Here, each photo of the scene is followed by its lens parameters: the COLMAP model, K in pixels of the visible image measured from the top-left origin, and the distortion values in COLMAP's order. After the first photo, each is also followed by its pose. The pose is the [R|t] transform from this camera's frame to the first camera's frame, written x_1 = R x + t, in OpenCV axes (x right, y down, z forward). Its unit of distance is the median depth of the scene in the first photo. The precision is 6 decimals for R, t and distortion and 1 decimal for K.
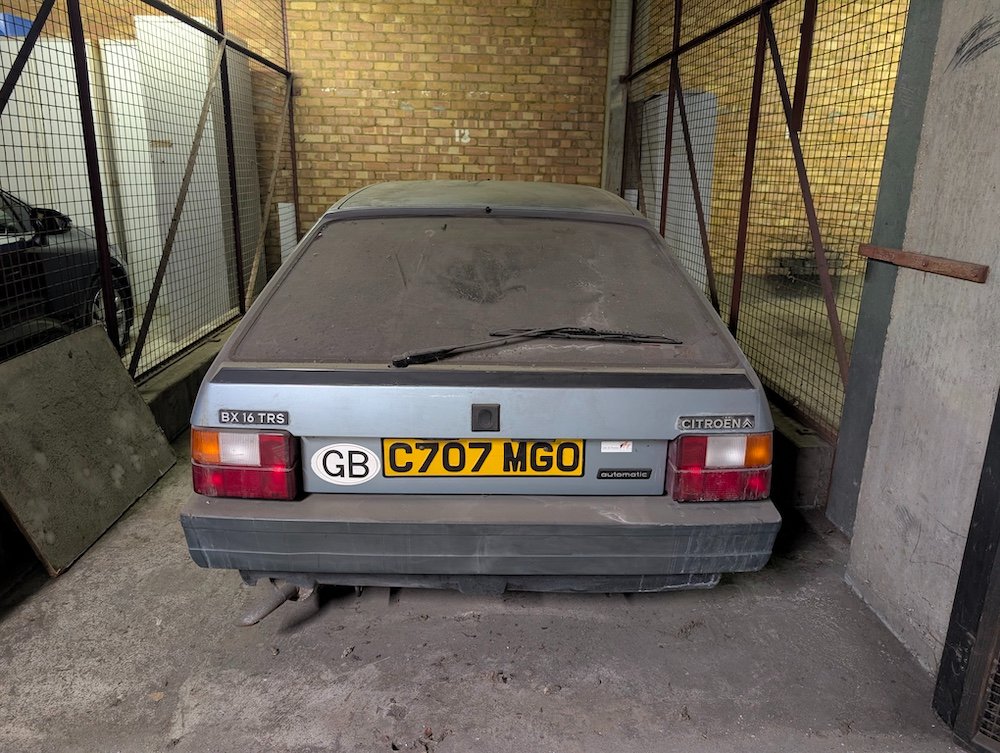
lens RADIAL K [[729.1, 0, 500.0], [0, 729.1, 376.5], [0, 0, 1]] dist [0.033221, -0.034178]
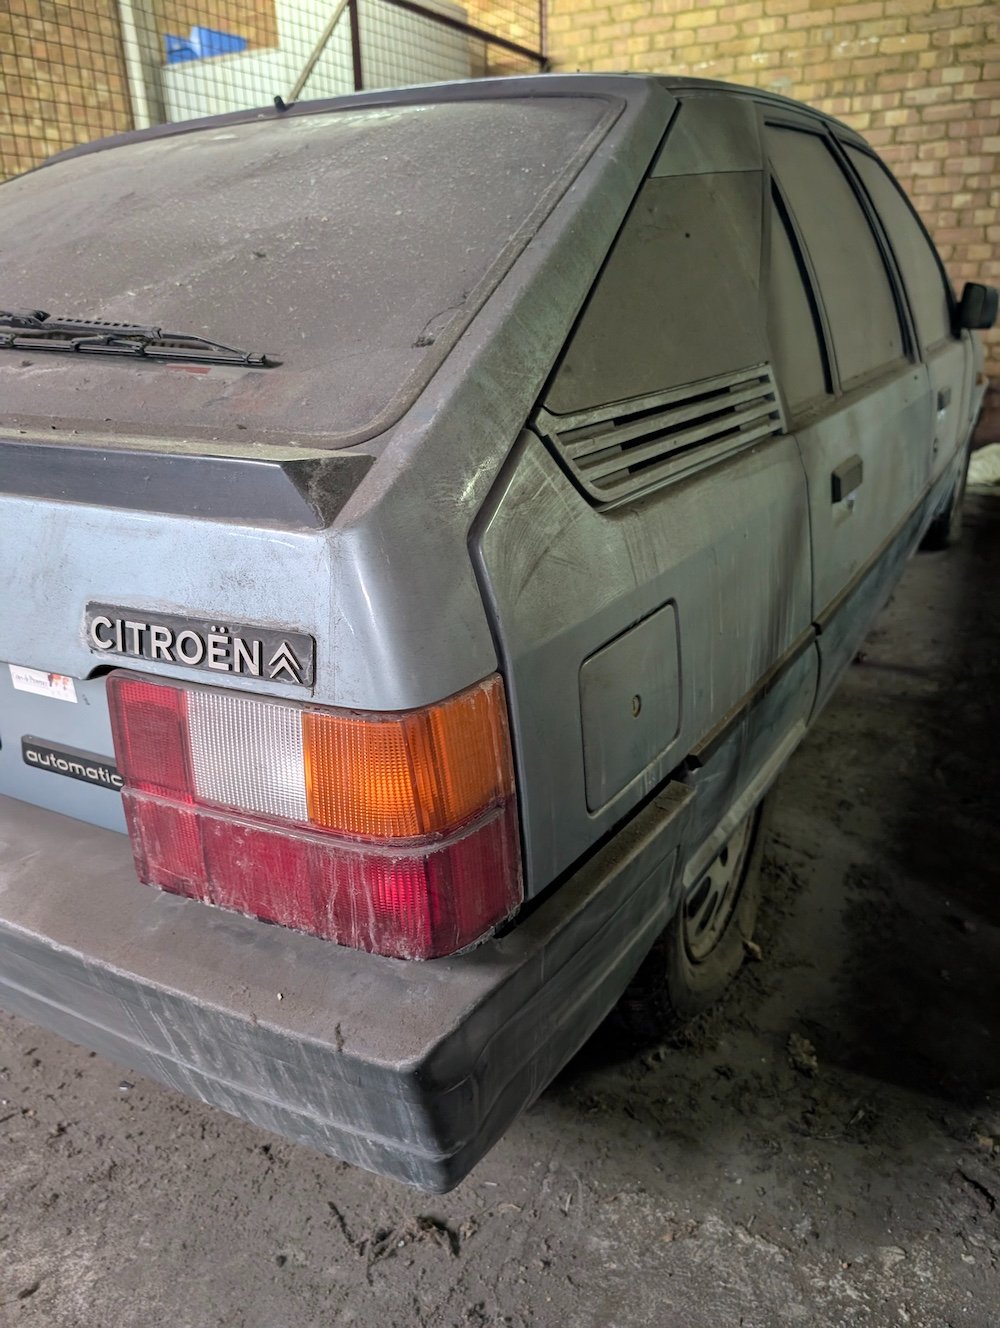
lens RADIAL K [[968.3, 0, 500.0], [0, 968.3, 664.0], [0, 0, 1]] dist [0.033221, -0.034178]
pose [[0.855119, 0.148777, -0.496626, 0.171165], [-0.102260, 0.987522, 0.119761, 0.005086], [0.508247, -0.051625, 0.859663, 0.226550]]
